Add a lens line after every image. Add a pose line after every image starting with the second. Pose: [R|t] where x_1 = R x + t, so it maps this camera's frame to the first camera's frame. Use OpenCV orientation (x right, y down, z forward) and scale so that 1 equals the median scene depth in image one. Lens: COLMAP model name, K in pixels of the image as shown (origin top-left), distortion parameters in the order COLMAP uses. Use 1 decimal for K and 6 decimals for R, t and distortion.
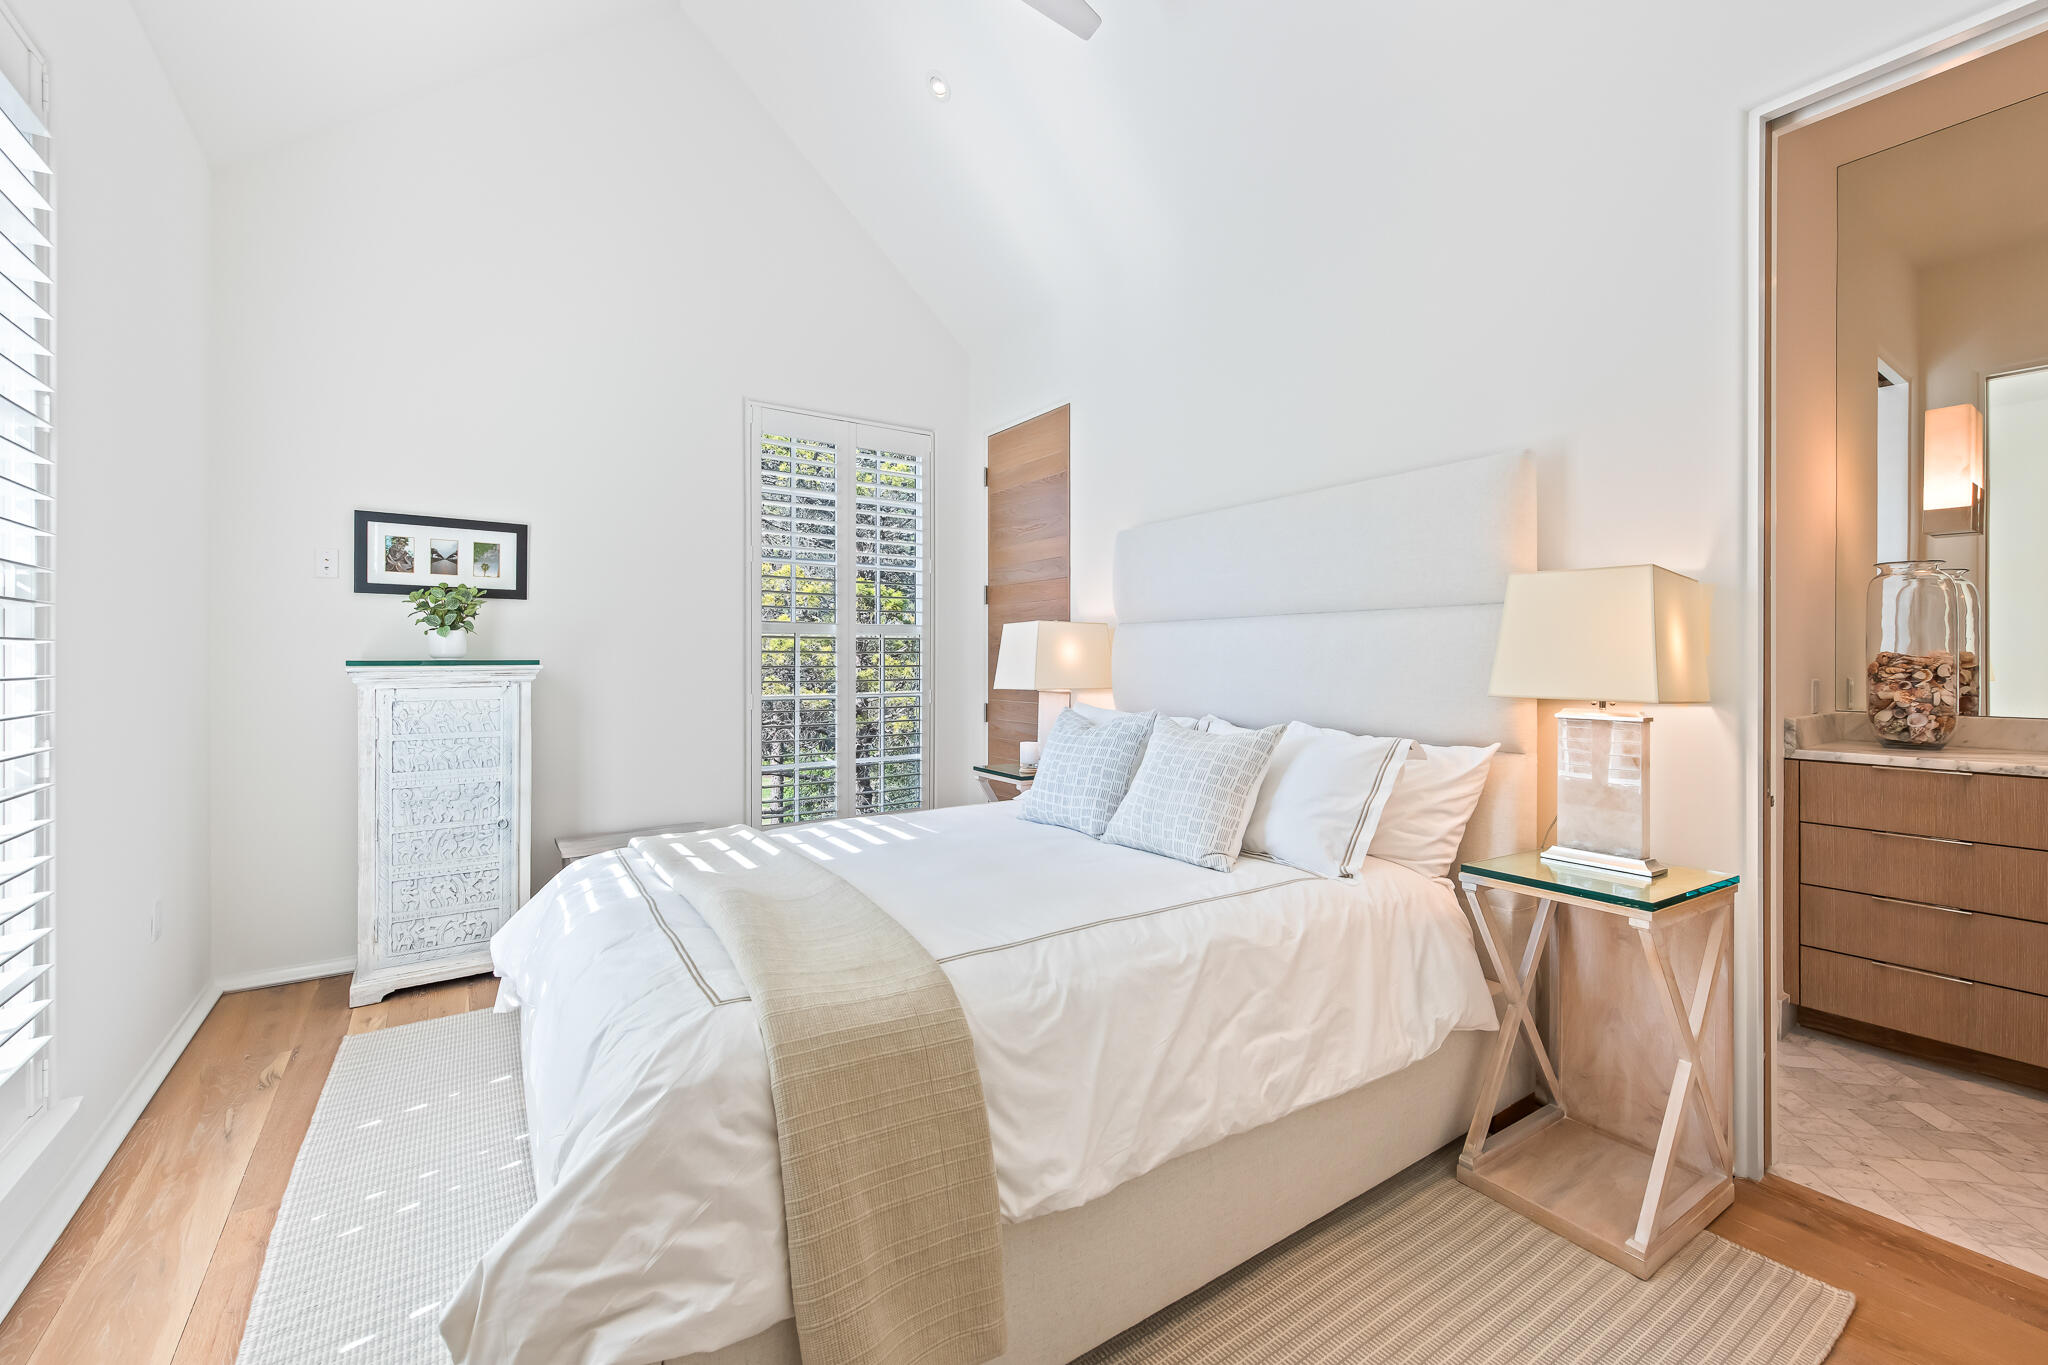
lens RADIAL K [[844.7, 0, 1026.1], [0, 844.7, 664.0], [0, 0, 1]] dist [0.000782, 0.000064]
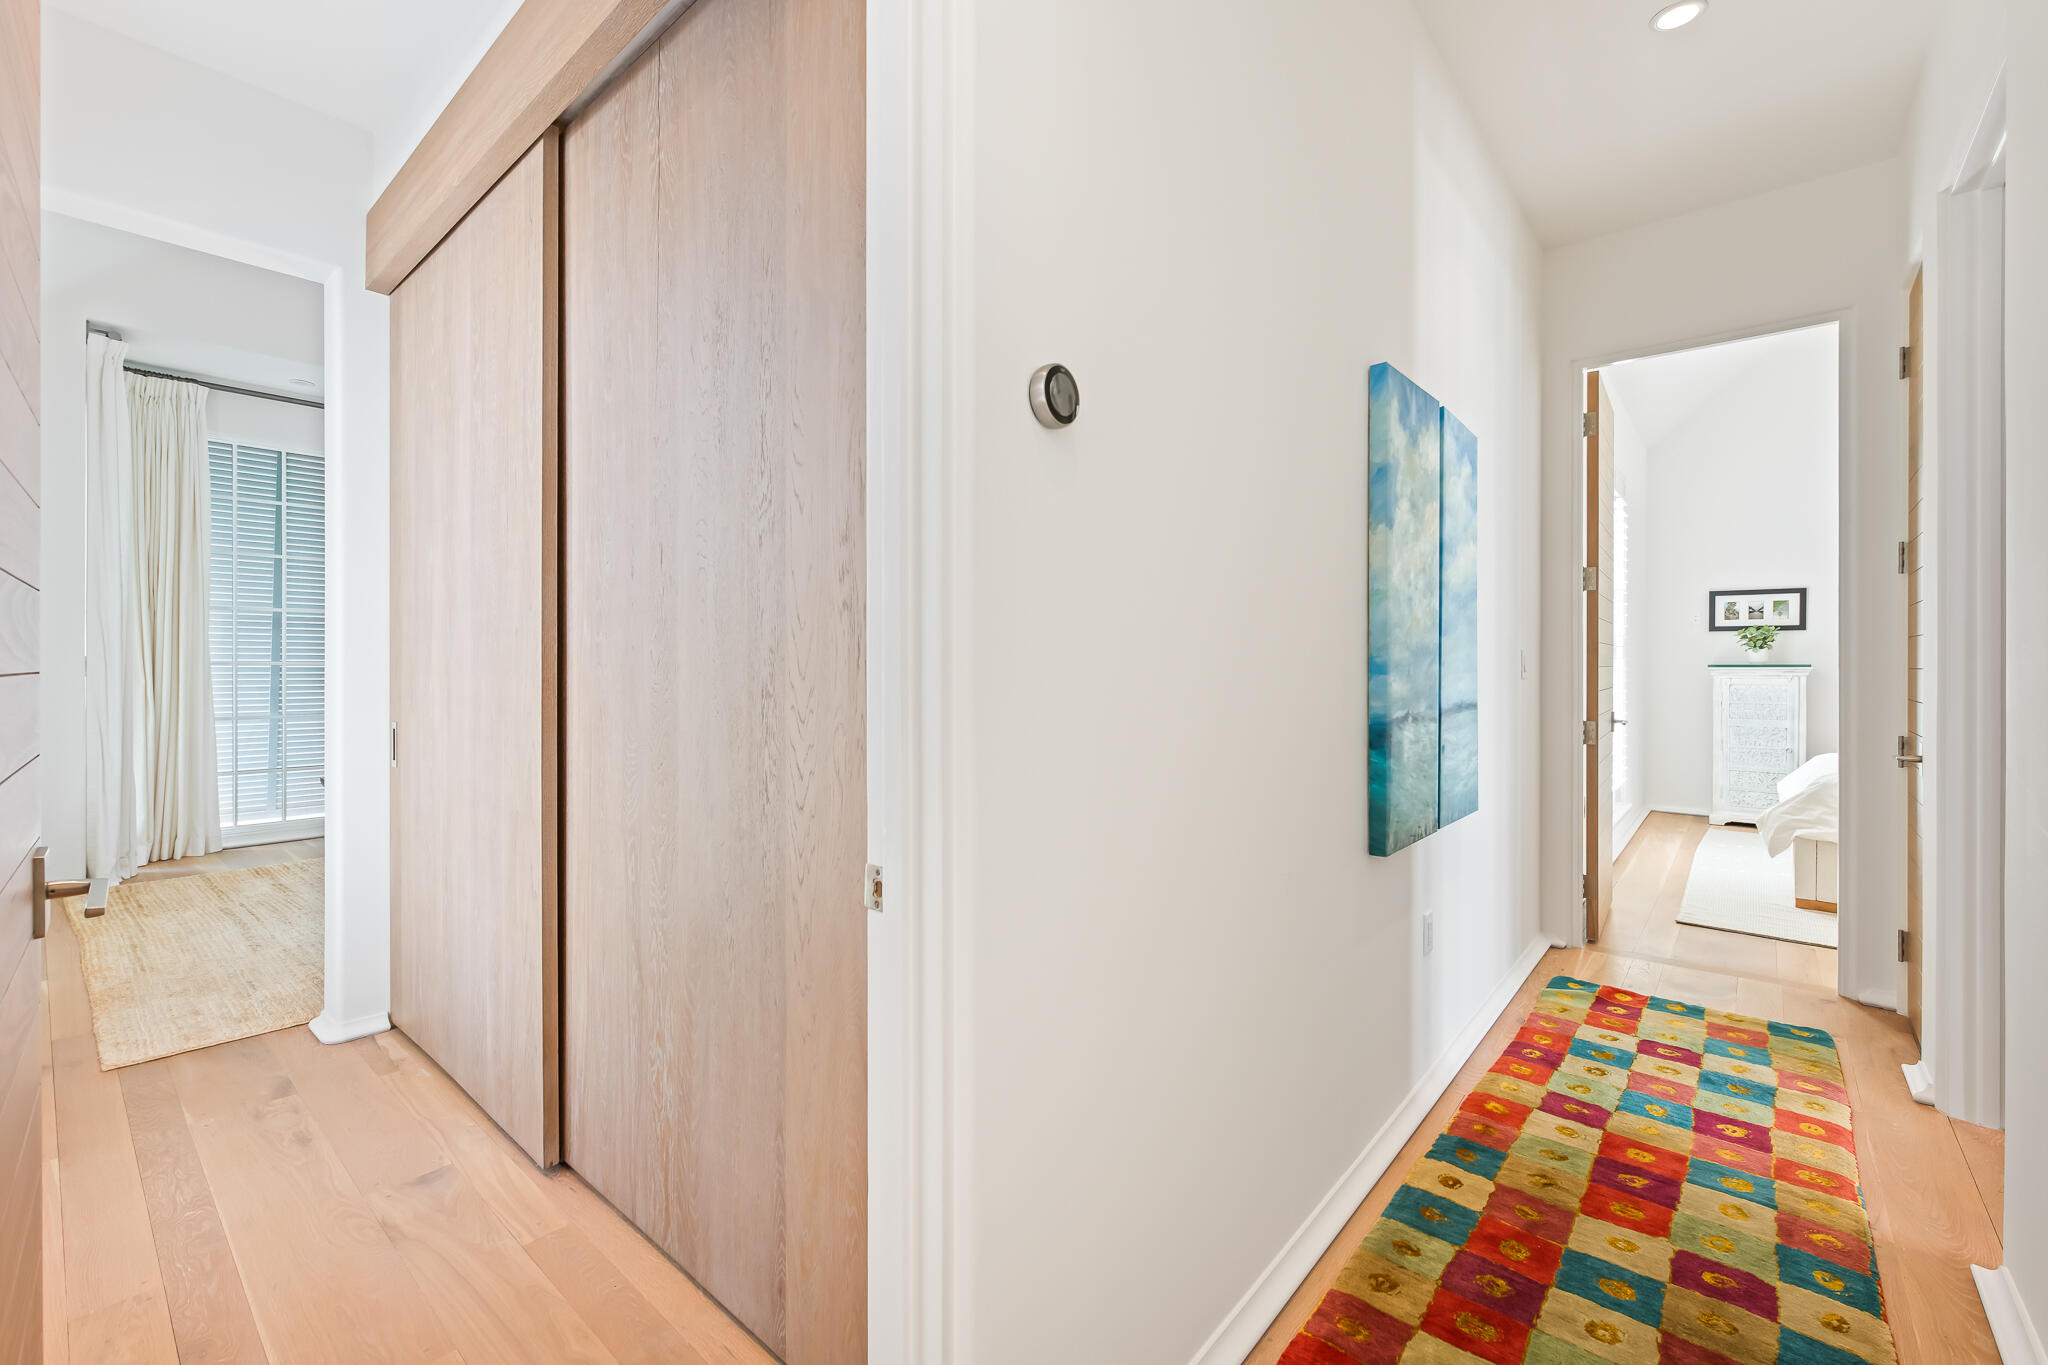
lens RADIAL K [[866.2, 0, 1027.4], [0, 866.2, 666.0], [0, 0, 1]] dist [-0.003109, -0.000277]
pose [[0.265780, 0.000266, -0.964034, 0.769158], [-0.001516, 0.999999, -0.000142, 0.001748], [0.964033, 0.001499, 0.265780, -1.125259]]
